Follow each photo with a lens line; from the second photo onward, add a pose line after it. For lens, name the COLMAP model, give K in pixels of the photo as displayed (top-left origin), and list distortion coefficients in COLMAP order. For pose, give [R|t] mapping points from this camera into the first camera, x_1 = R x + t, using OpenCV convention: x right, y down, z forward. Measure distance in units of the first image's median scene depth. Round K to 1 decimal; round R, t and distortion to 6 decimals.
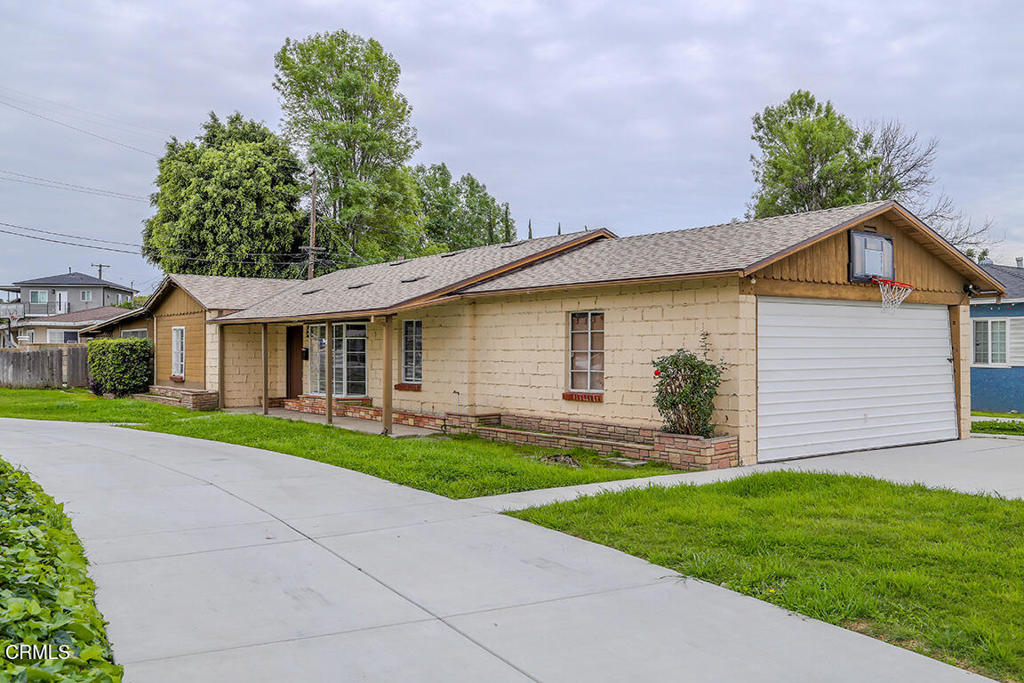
lens RADIAL K [[914.2, 0, 514.6], [0, 914.2, 342.8], [0, 0, 1]] dist [-0.020670, -0.002468]
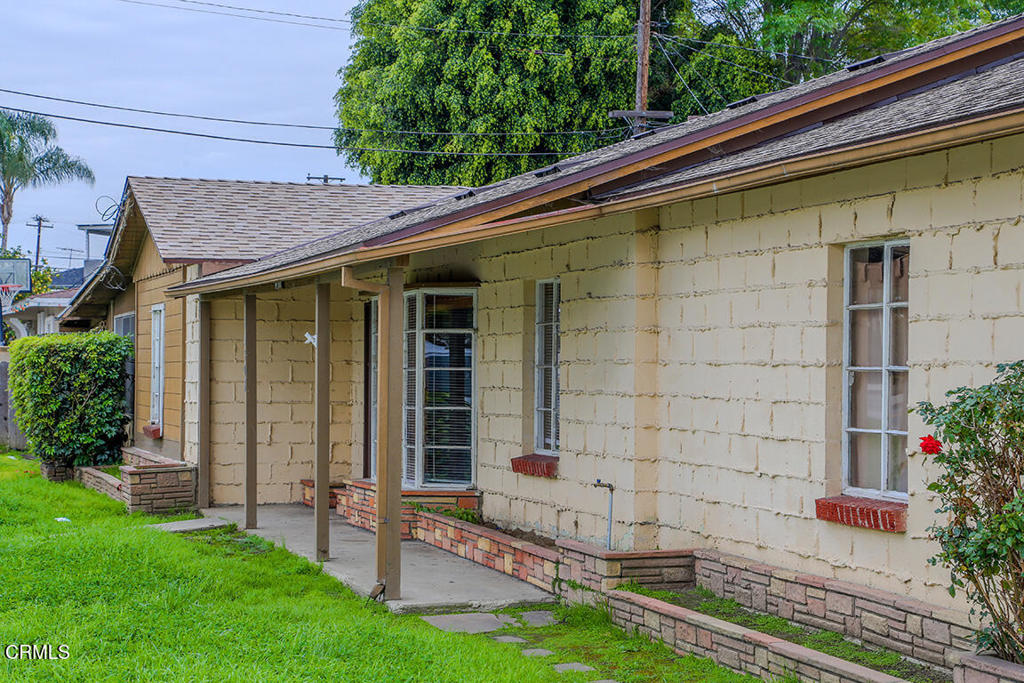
lens RADIAL K [[2140.3, 0, 512.0], [0, 2140.3, 341.5], [0, 0, 1]] dist [0.325927, 0.054532]
pose [[0.932009, -0.000920, -0.362433, 0.144957], [0.000119, 0.999998, -0.002232, 0.001047], [0.362435, 0.002037, 0.932007, 0.163722]]
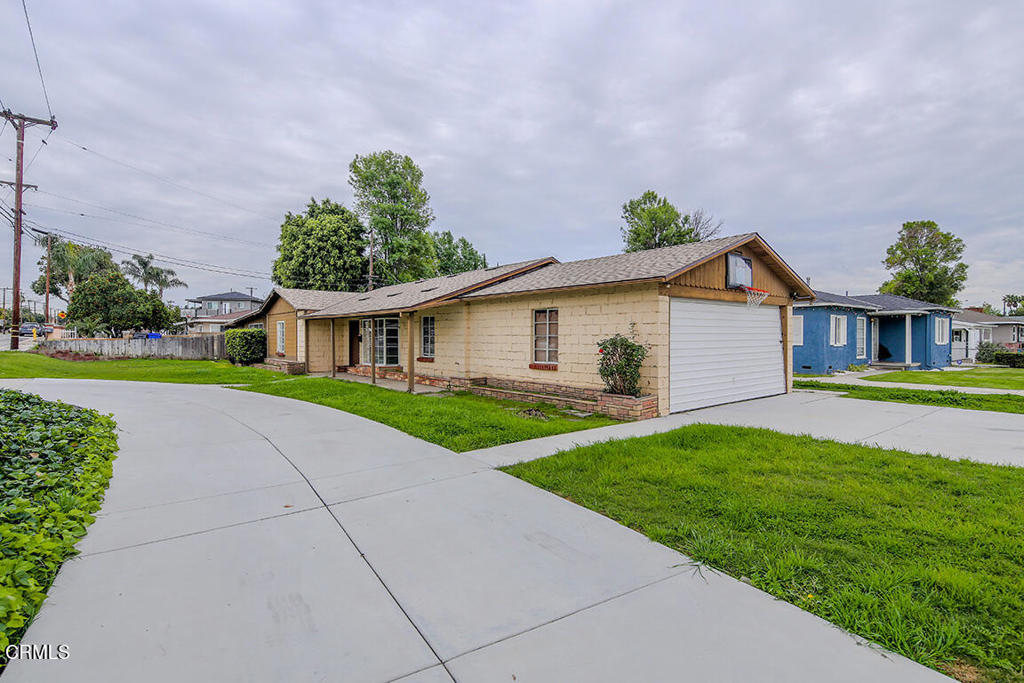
lens RADIAL K [[497.2, 0, 512.0], [0, 497.2, 341.5], [0, 0, 1]] dist [-0.000841, -0.001636]
pose [[0.998816, -0.001539, 0.048615, -0.009268], [0.000648, 0.999832, 0.018329, 0.002138], [-0.048635, -0.018276, 0.998649, 0.124735]]
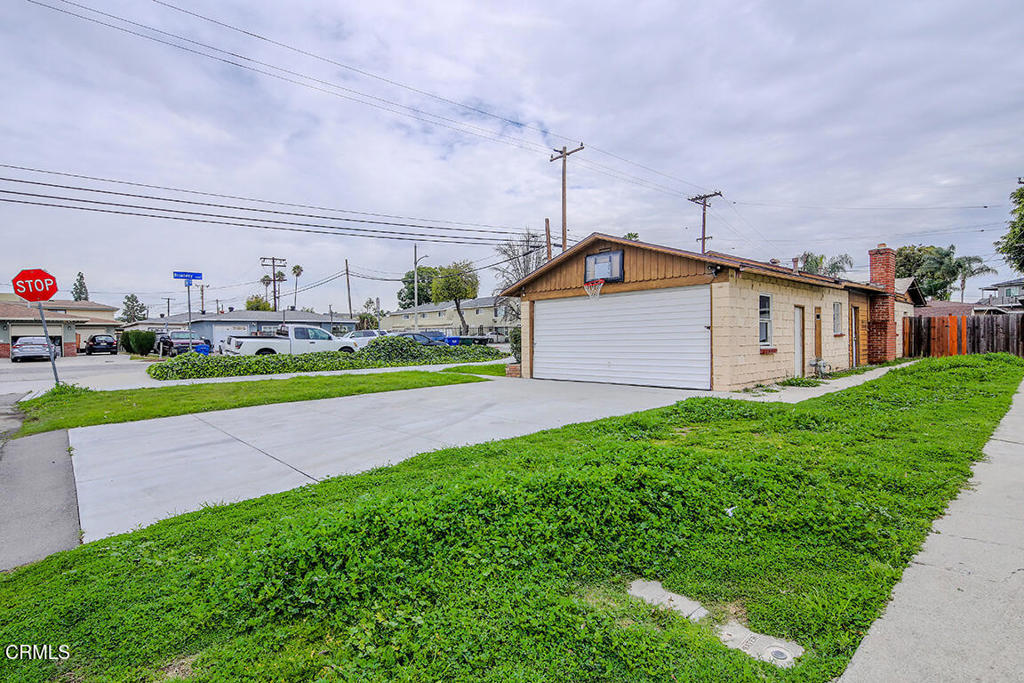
lens RADIAL K [[497.2, 0, 512.0], [0, 497.2, 341.5], [0, 0, 1]] dist [-0.000841, -0.001636]
pose [[0.092413, 0.007231, -0.995694, 0.758168], [0.021548, 0.999725, 0.009261, 0.017282], [0.995488, -0.022311, 0.092232, 0.443336]]
